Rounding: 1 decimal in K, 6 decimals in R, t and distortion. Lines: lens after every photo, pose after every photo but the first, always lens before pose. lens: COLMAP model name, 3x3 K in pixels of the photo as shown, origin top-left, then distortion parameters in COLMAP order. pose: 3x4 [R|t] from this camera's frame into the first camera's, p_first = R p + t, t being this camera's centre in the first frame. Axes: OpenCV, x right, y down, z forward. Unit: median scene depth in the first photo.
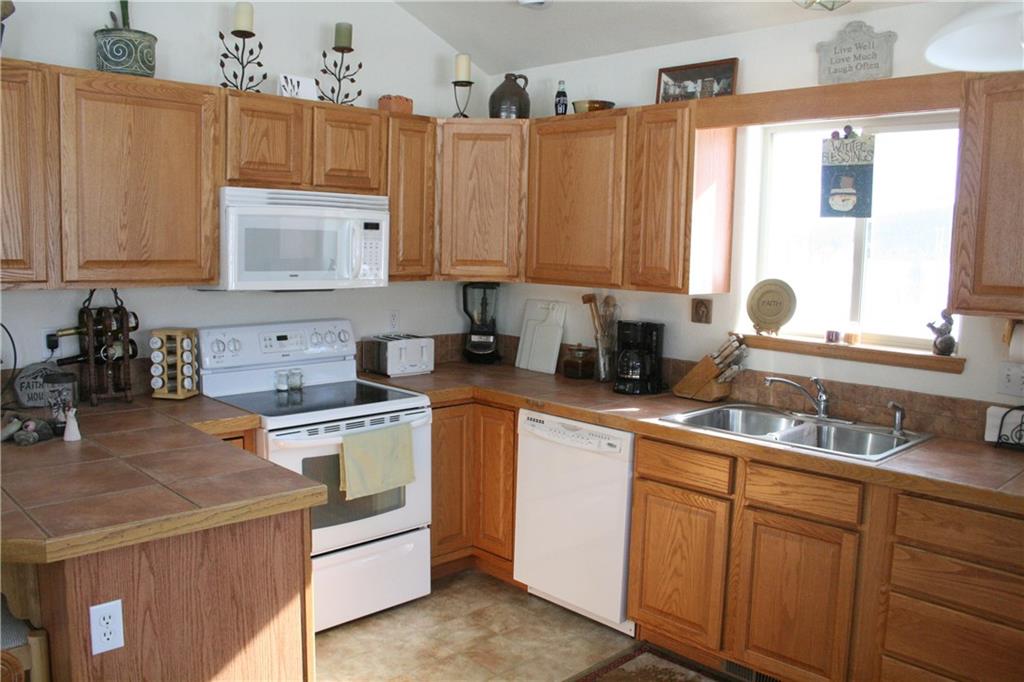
lens RADIAL K [[844.8, 0, 507.0], [0, 844.8, 338.5], [0, 0, 1]] dist [-0.158782, 0.140593]
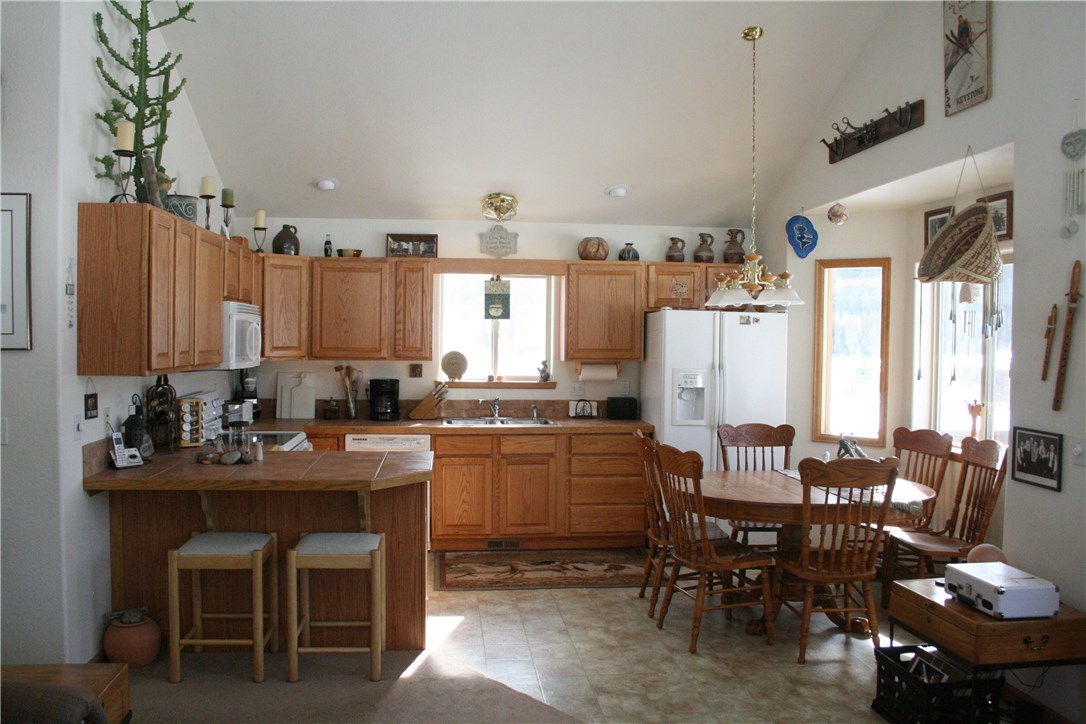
lens RADIAL K [[895.9, 0, 535.2], [0, 895.9, 354.9], [0, 0, 1]] dist [-0.158782, 0.140593]
pose [[0.612875, -0.034280, 0.789436, -1.261587], [0.094826, 0.995029, -0.030410, 0.017583], [-0.784469, 0.093497, 0.613080, -0.422165]]
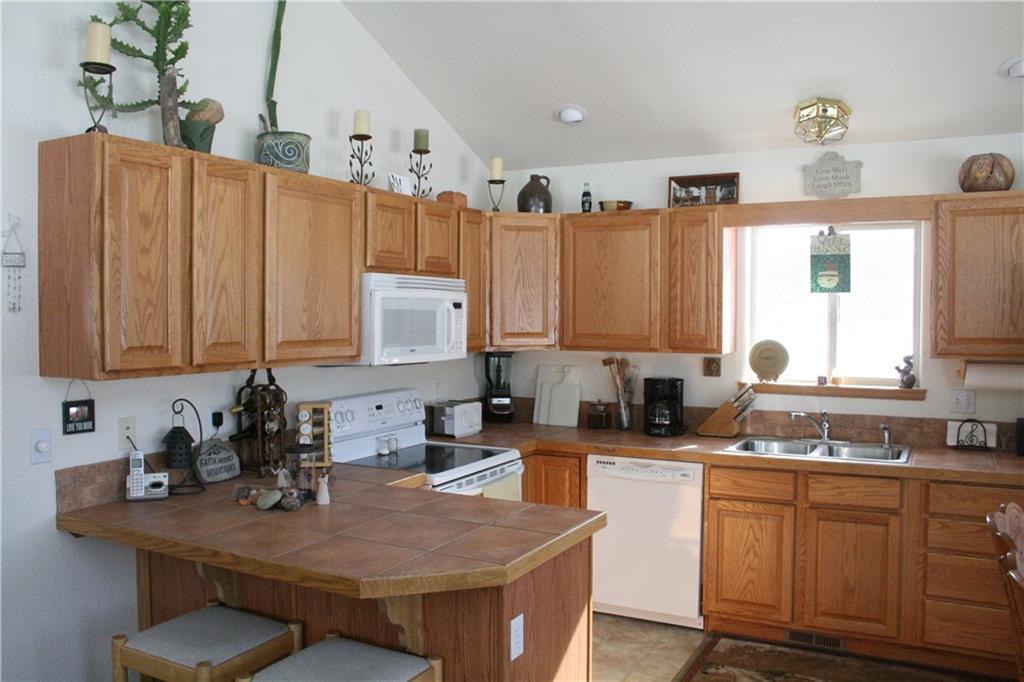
lens RADIAL K [[844.8, 0, 504.8], [0, 844.8, 335.3], [0, 0, 1]] dist [-0.158782, 0.140593]
pose [[0.951946, -0.029772, 0.304814, -0.510886], [0.055149, 0.995659, -0.074981, -0.003370], [-0.301259, 0.088188, 0.949456, -0.130506]]
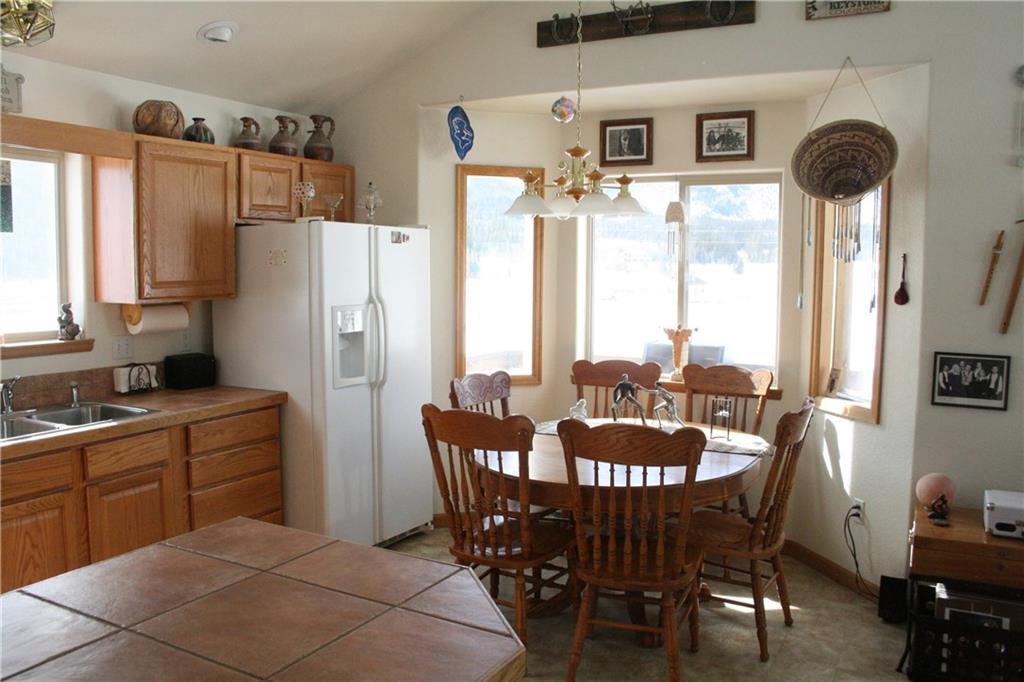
lens RADIAL K [[844.8, 0, 510.7], [0, 844.8, 338.0], [0, 0, 1]] dist [-0.158782, 0.140593]
pose [[-0.300469, -0.109410, 0.947496, -0.820340], [0.096707, 0.984785, 0.144384, -0.093337], [-0.948876, 0.135012, -0.285317, 0.648745]]
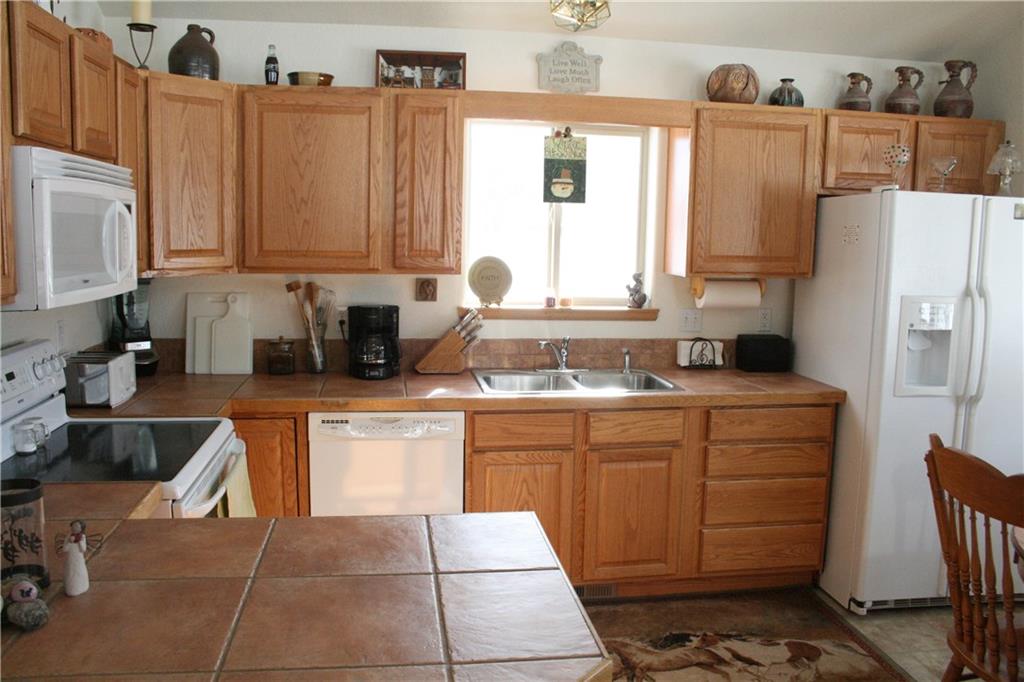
lens RADIAL K [[844.8, 0, 507.7], [0, 844.8, 336.7], [0, 0, 1]] dist [-0.158782, 0.140593]
pose [[0.580158, -0.115671, 0.806249, -0.636847], [0.087245, 0.992995, 0.079684, -0.056243], [-0.809818, 0.024112, 0.586185, 0.340439]]
